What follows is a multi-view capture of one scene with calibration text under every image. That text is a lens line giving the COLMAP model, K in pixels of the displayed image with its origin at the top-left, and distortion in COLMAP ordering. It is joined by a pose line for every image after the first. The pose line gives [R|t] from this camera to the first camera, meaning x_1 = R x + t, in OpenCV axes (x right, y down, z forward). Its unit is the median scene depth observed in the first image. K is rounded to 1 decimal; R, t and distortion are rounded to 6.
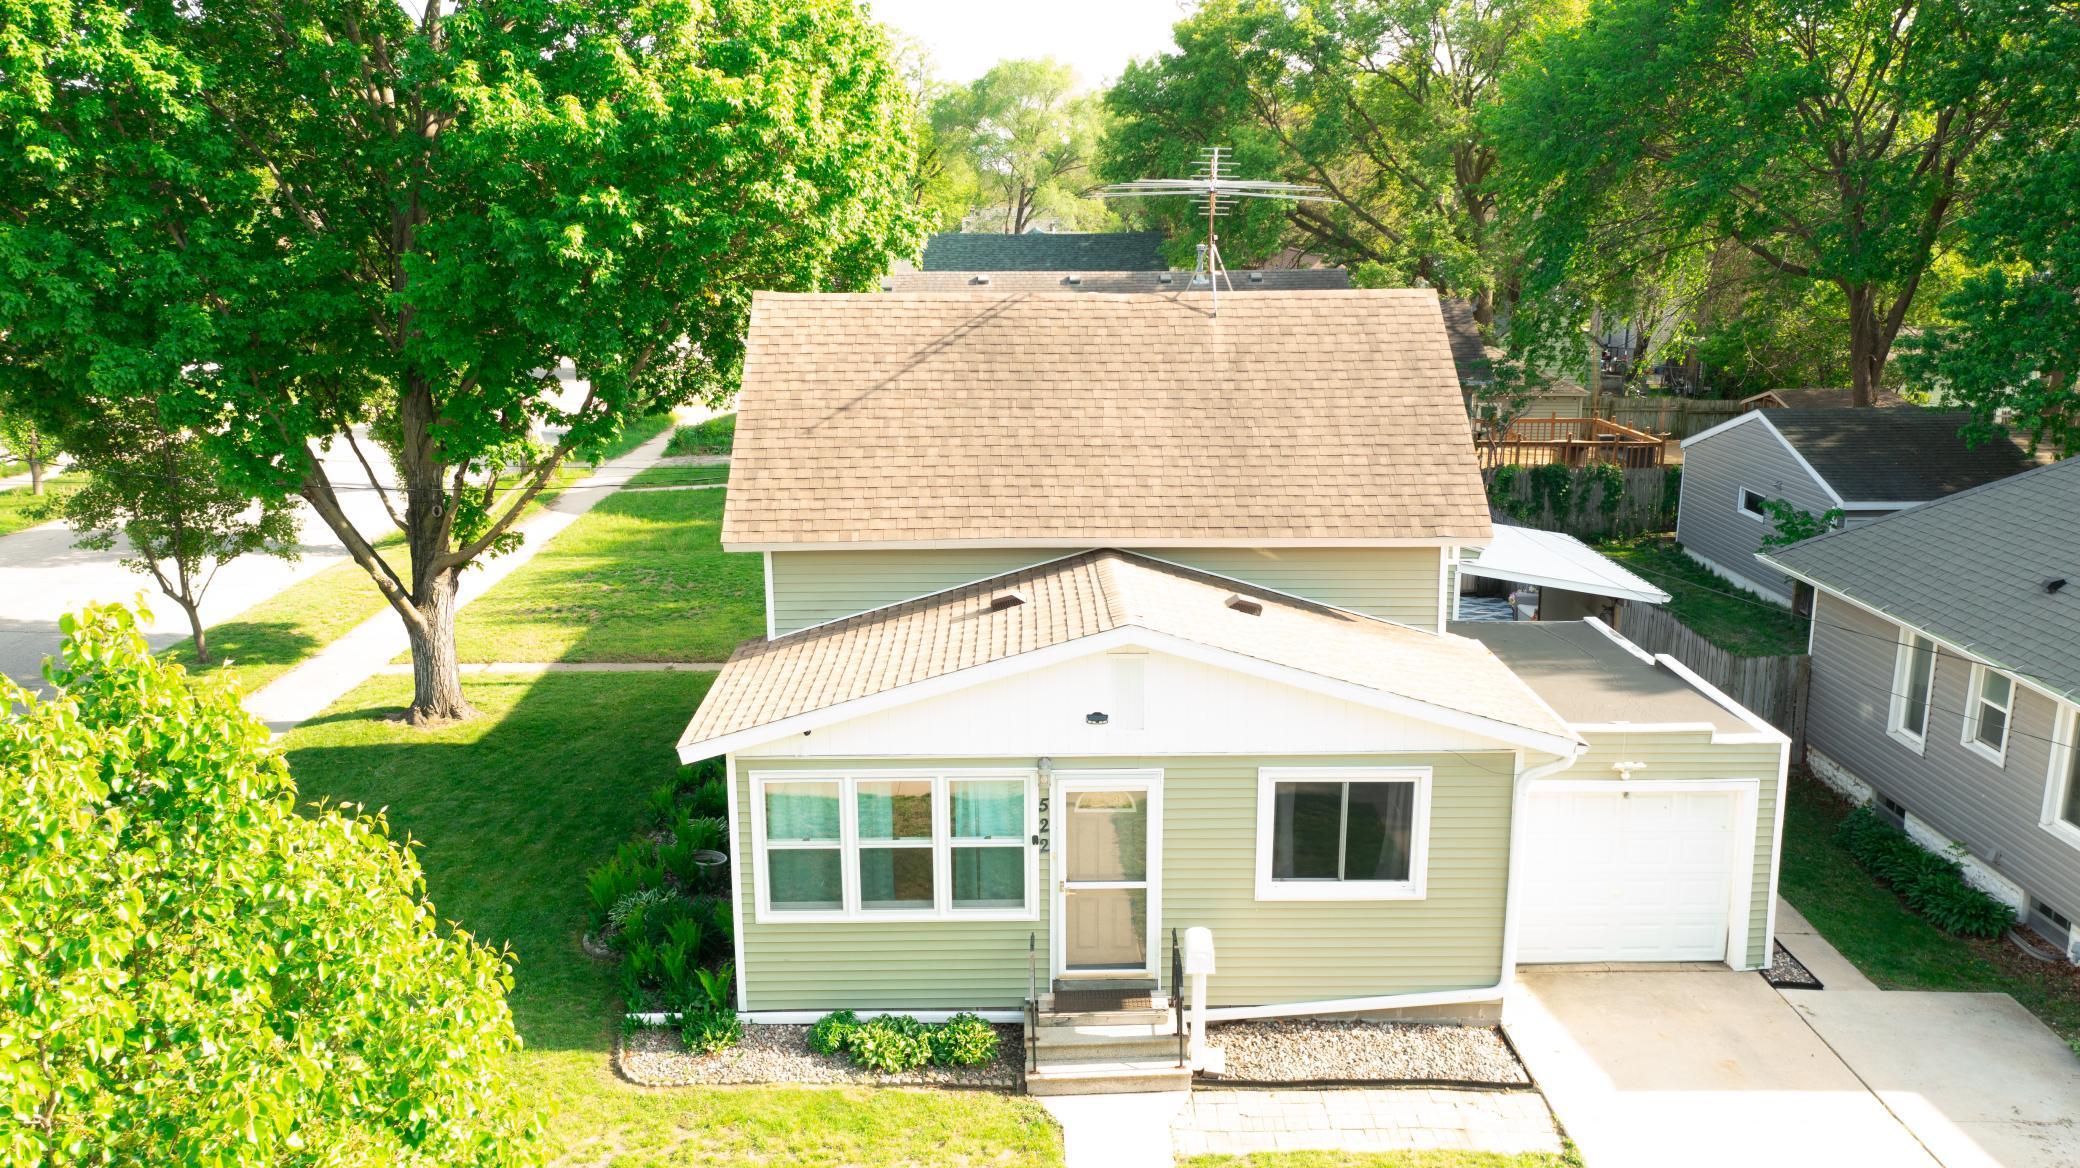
lens RADIAL K [[1641.6, 0, 1047.6], [0, 1641.6, 576.8], [0, 0, 1]] dist [-0.002956, 0.006981]
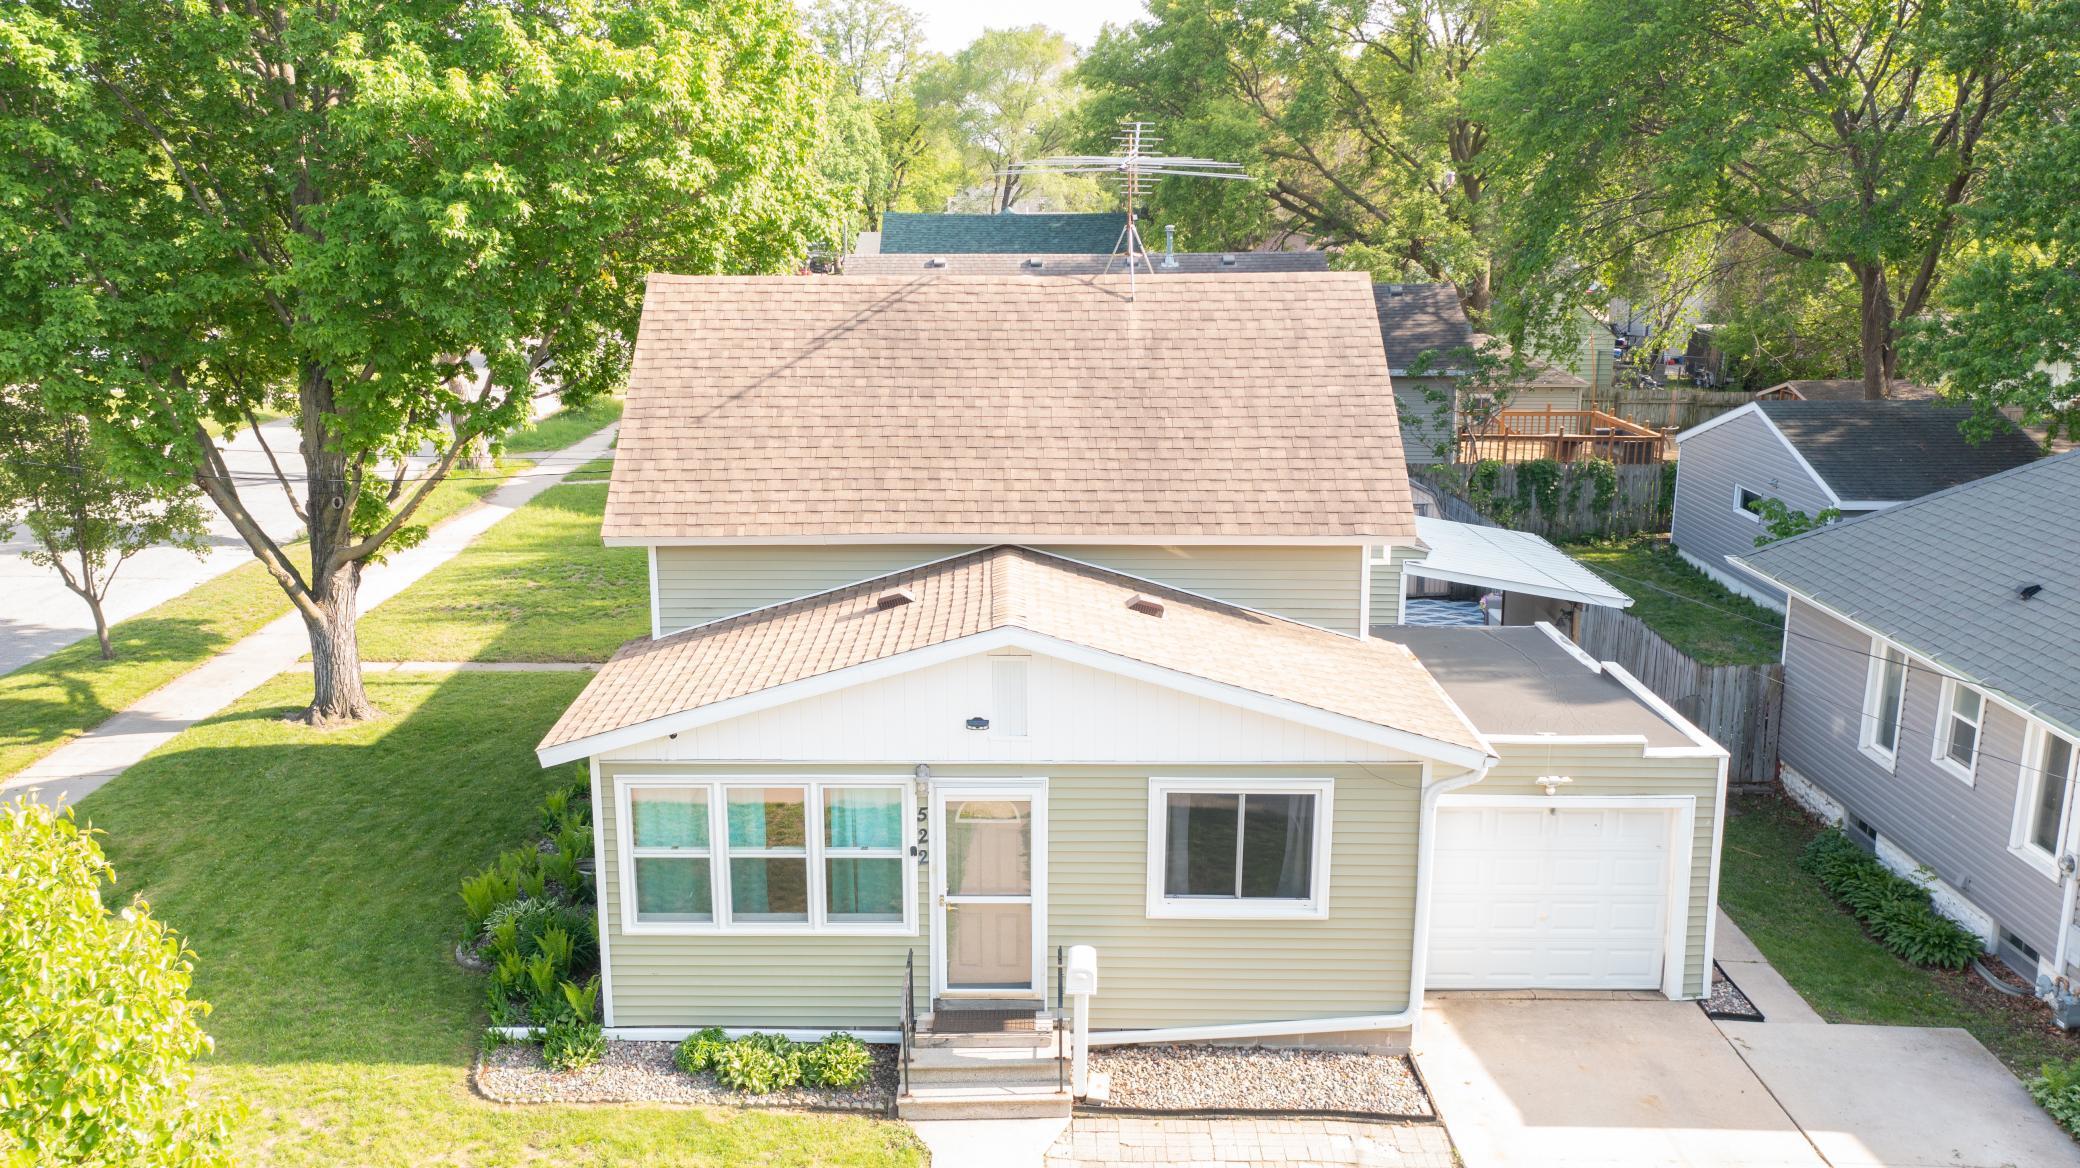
lens RADIAL K [[1733.7, 0, 989.3], [0, 1733.7, 581.1], [0, 0, 1]] dist [0.000025, 0.000726]
pose [[0.999418, 0.006799, -0.033422, 0.056079], [-0.006726, 0.999975, 0.002310, 0.001143], [0.033437, -0.002084, 0.999439, -0.000787]]
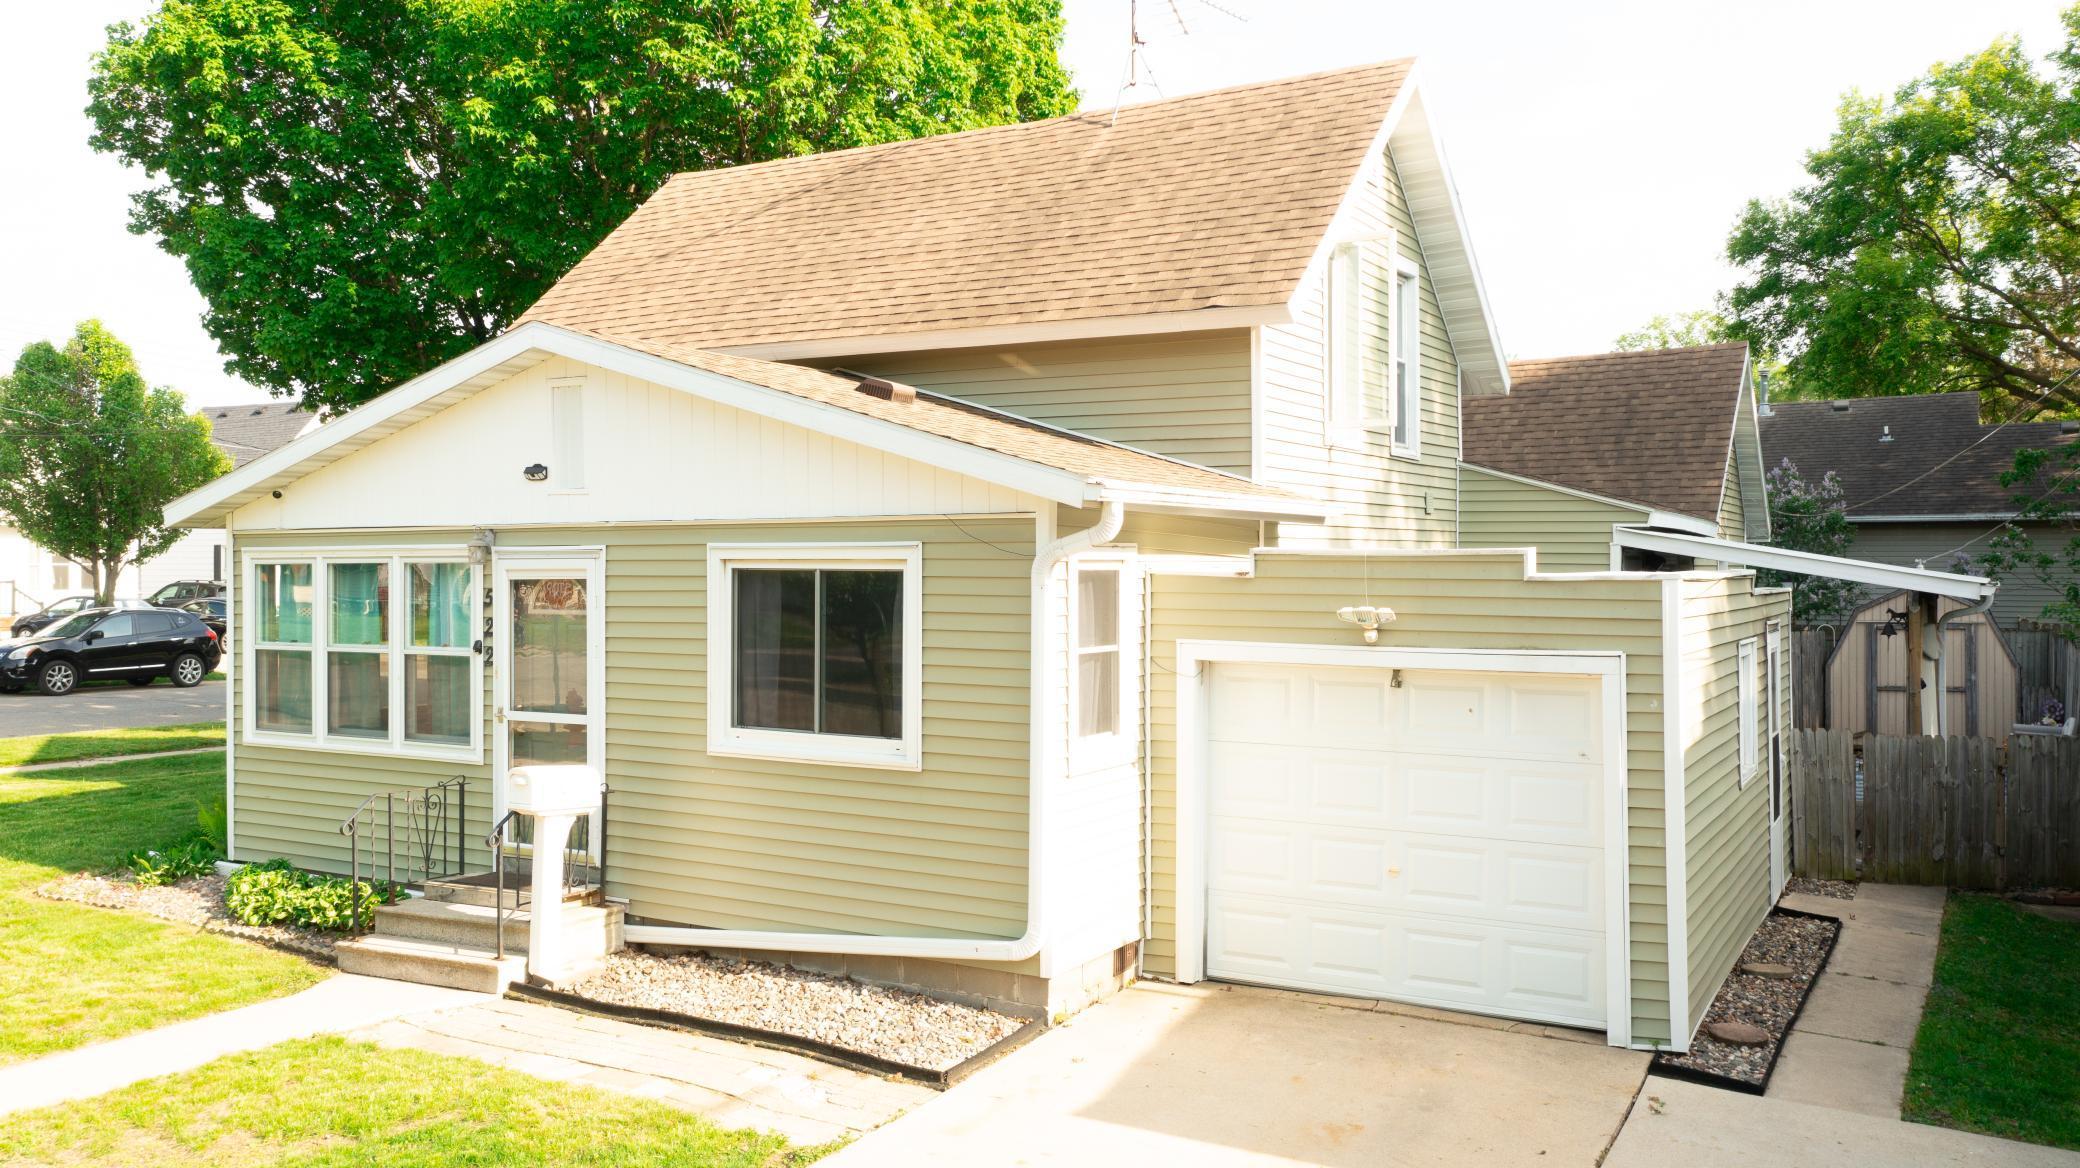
lens RADIAL K [[1641.6, 0, 1047.6], [0, 1641.6, 576.8], [0, 0, 1]] dist [-0.002956, 0.006981]
pose [[0.857377, 0.004618, -0.514668, 0.482558], [-0.113689, 0.976959, -0.180626, 0.190536], [0.501976, 0.213377, 0.838147, 0.410330]]
